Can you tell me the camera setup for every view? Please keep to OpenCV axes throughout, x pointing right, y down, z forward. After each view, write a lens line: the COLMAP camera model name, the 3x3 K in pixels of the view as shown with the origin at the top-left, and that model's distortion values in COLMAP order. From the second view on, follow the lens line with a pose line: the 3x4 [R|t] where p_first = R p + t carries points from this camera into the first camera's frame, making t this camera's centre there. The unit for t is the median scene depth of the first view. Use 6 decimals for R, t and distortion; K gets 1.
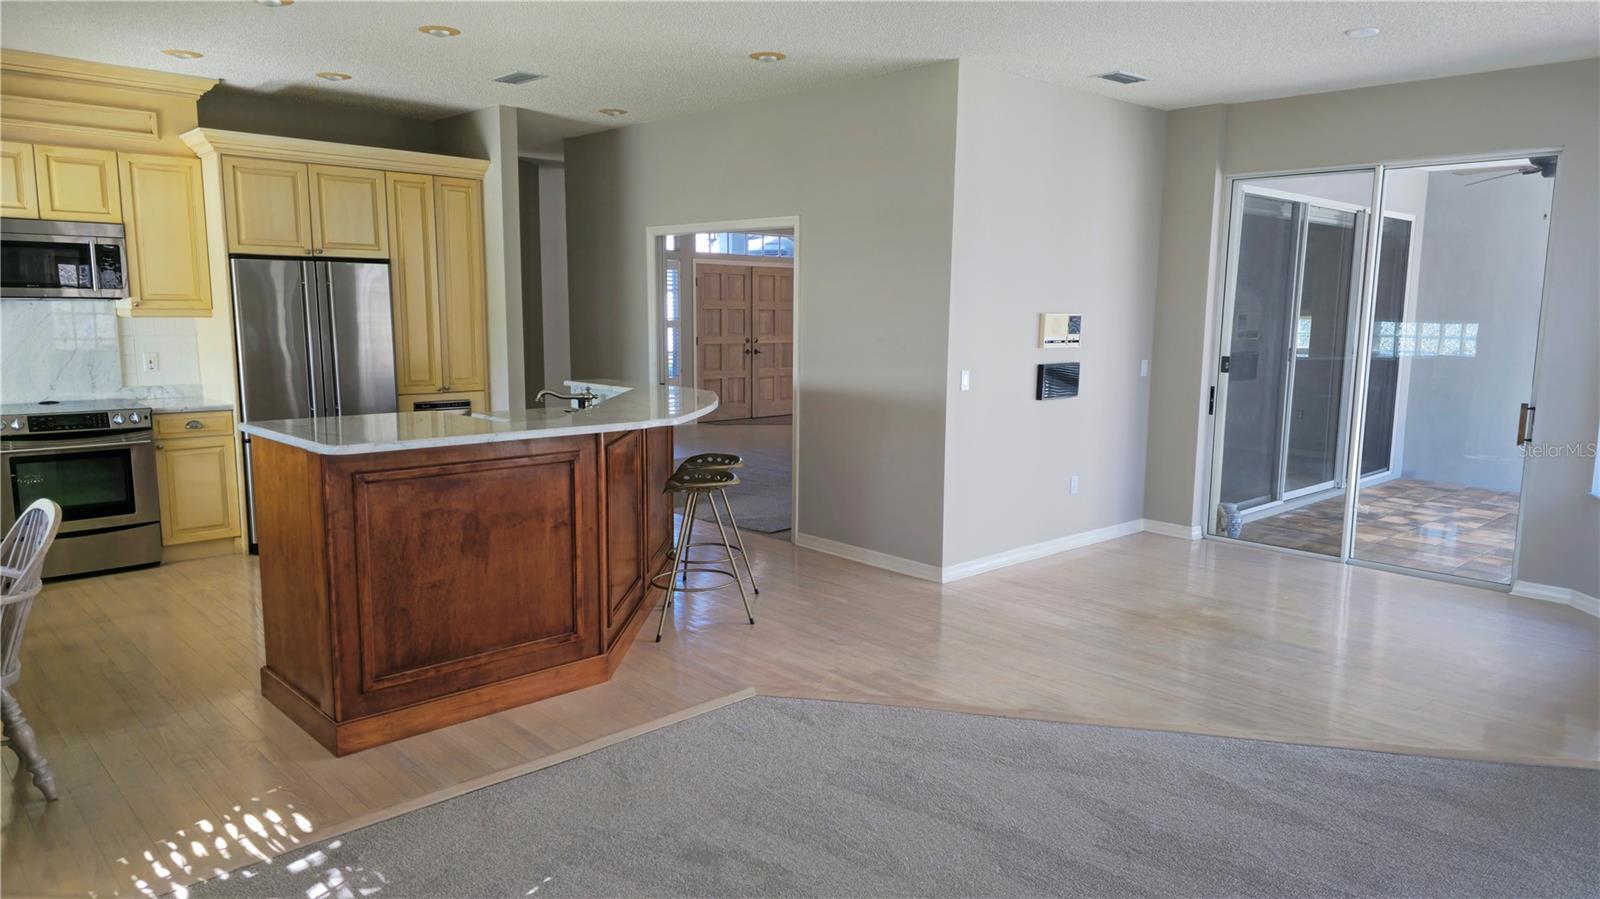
lens RADIAL K [[1046.9, 0, 800.0], [0, 1046.9, 449.5], [0, 0, 1]] dist [0.066454, -0.062375]
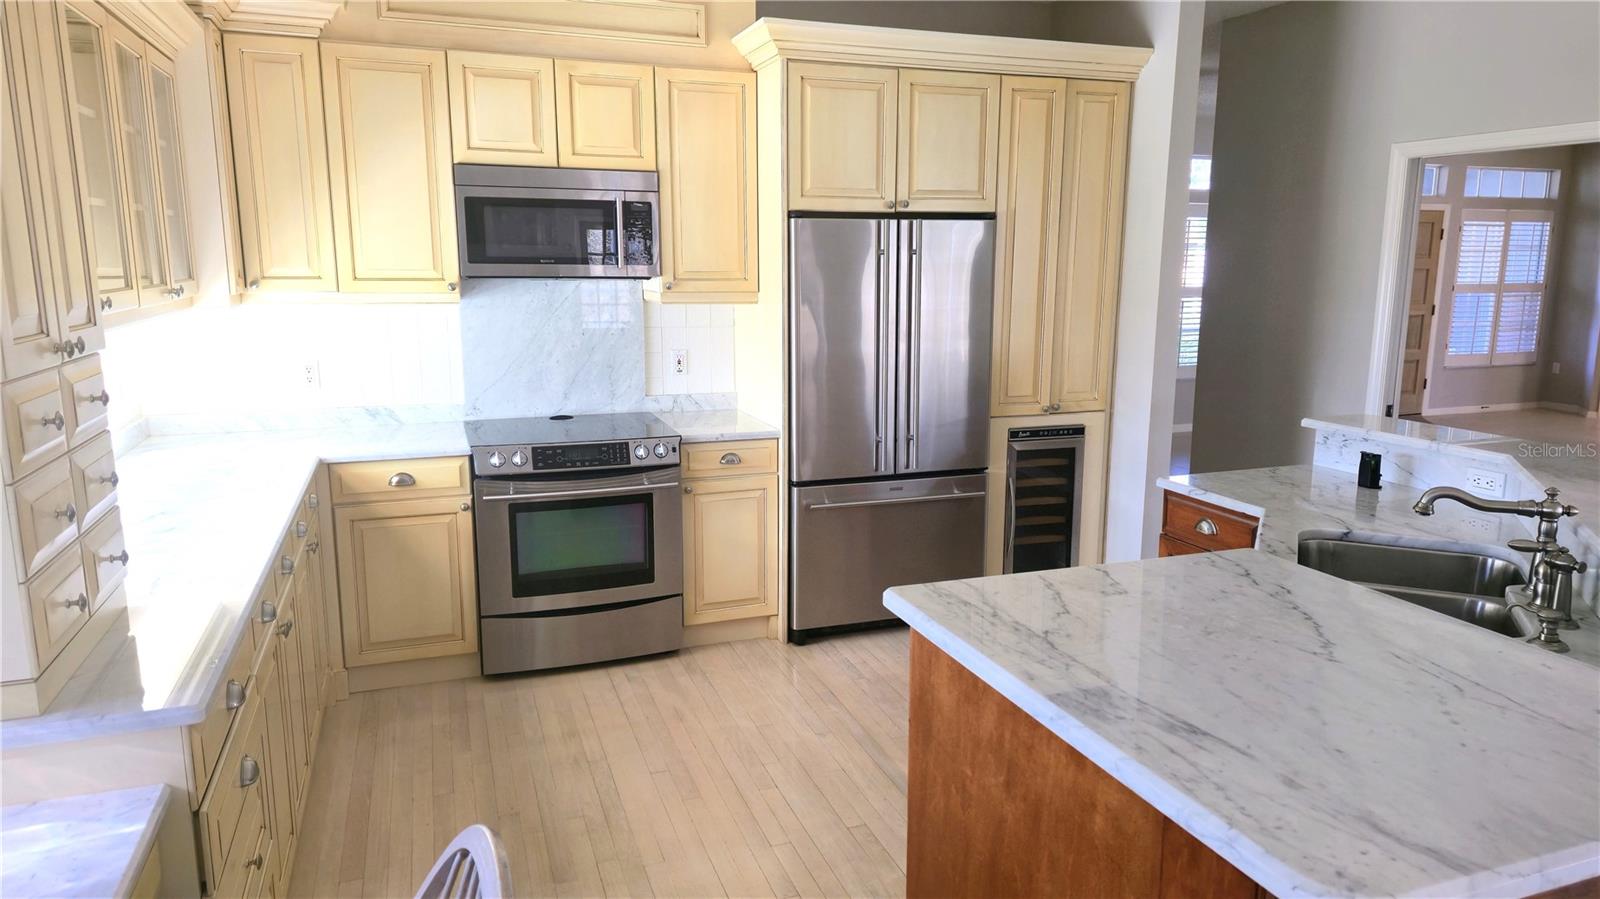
lens RADIAL K [[1046.9, 0, 800.0], [0, 1046.9, 449.5], [0, 0, 1]] dist [0.066454, -0.062375]
pose [[0.916640, 0.067149, -0.394034, -0.261222], [-0.050913, 0.997373, 0.051528, -0.068582], [0.396459, -0.027171, 0.917650, 0.391627]]
